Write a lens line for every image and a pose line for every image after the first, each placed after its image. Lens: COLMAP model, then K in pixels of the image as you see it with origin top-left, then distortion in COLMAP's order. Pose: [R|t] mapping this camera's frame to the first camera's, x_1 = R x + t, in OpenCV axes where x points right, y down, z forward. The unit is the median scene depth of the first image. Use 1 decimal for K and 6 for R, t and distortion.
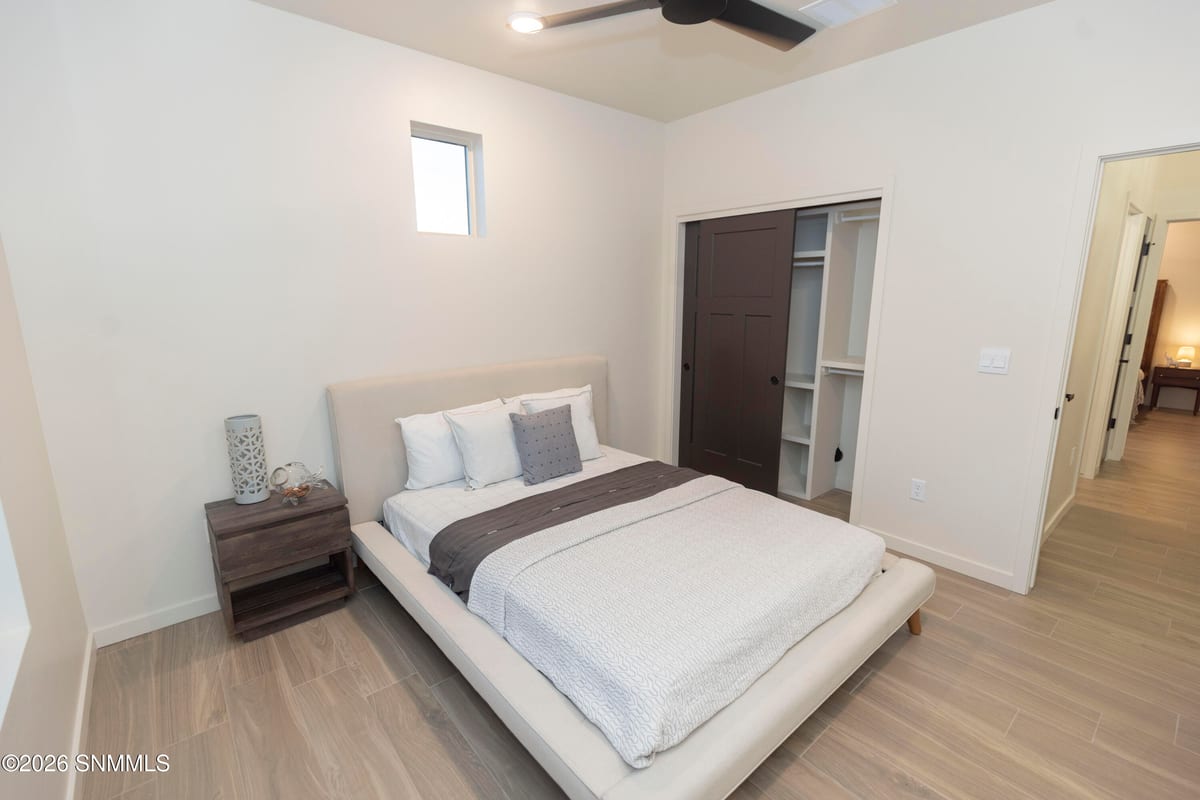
lens RADIAL K [[534.5, 0, 602.8], [0, 534.5, 402.5], [0, 0, 1]] dist [0.004639, 0.000458]
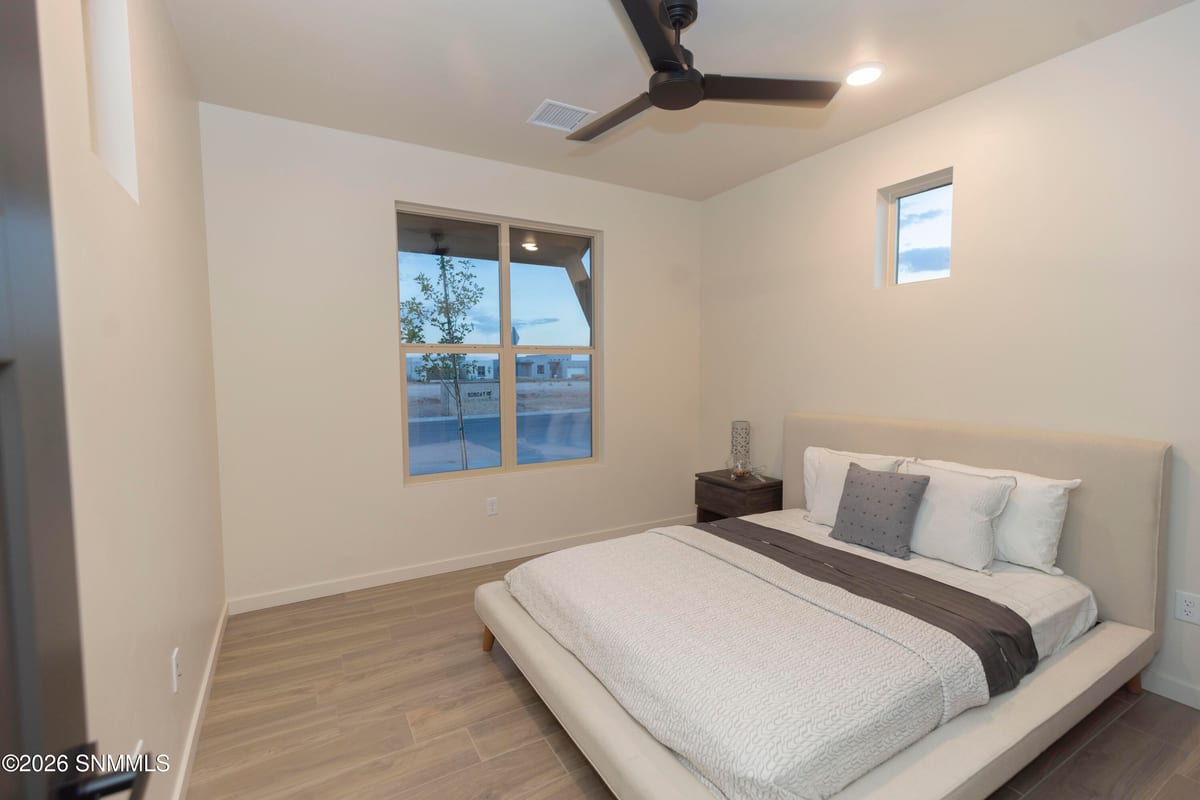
lens RADIAL K [[534.5, 0, 602.8], [0, 534.5, 402.5], [0, 0, 1]] dist [0.004639, 0.000458]
pose [[-0.180047, 0.068196, -0.981291, 0.937279], [-0.196885, 0.974908, 0.103877, -0.107984], [0.963753, 0.211905, -0.162102, 0.772975]]
